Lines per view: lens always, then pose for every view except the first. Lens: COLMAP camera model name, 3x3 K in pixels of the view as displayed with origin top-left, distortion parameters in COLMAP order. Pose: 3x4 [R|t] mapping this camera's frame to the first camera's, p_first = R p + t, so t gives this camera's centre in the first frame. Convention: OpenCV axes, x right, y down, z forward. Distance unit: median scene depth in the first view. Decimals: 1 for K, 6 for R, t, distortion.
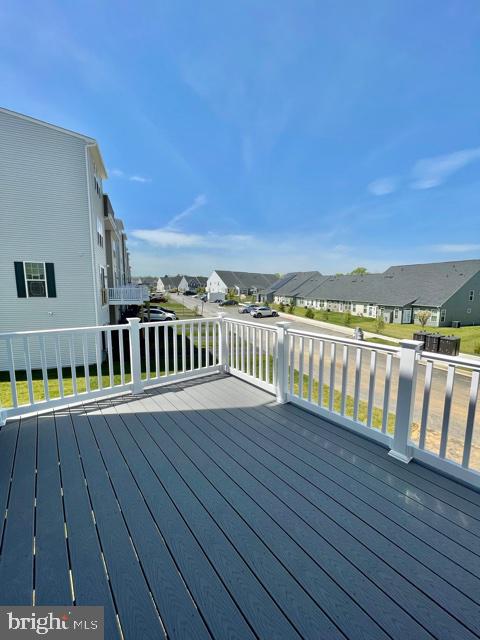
lens RADIAL K [[256.0, 0, 234.5], [0, 256.0, 318.9], [0, 0, 1]] dist [-0.000609, -0.002055]
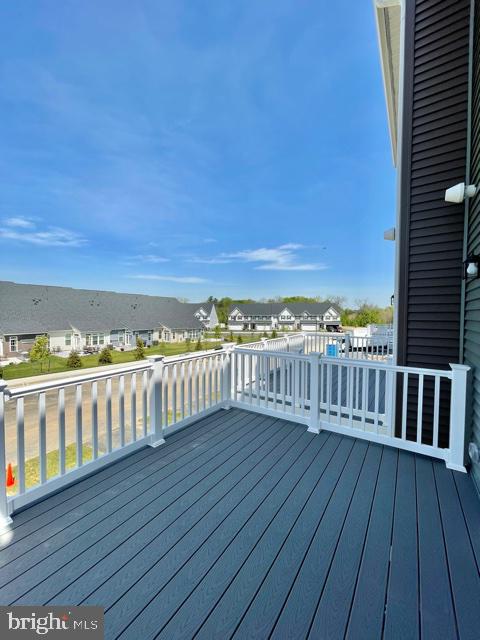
lens RADIAL K [[256.0, 0, 236.8], [0, 256.0, 321.5], [0, 0, 1]] dist [-0.000609, -0.002055]
pose [[-0.322683, -0.025484, 0.946164, -0.686558], [0.120889, 0.990341, 0.067903, -0.126078], [-0.938755, 0.136292, -0.316485, 0.875554]]
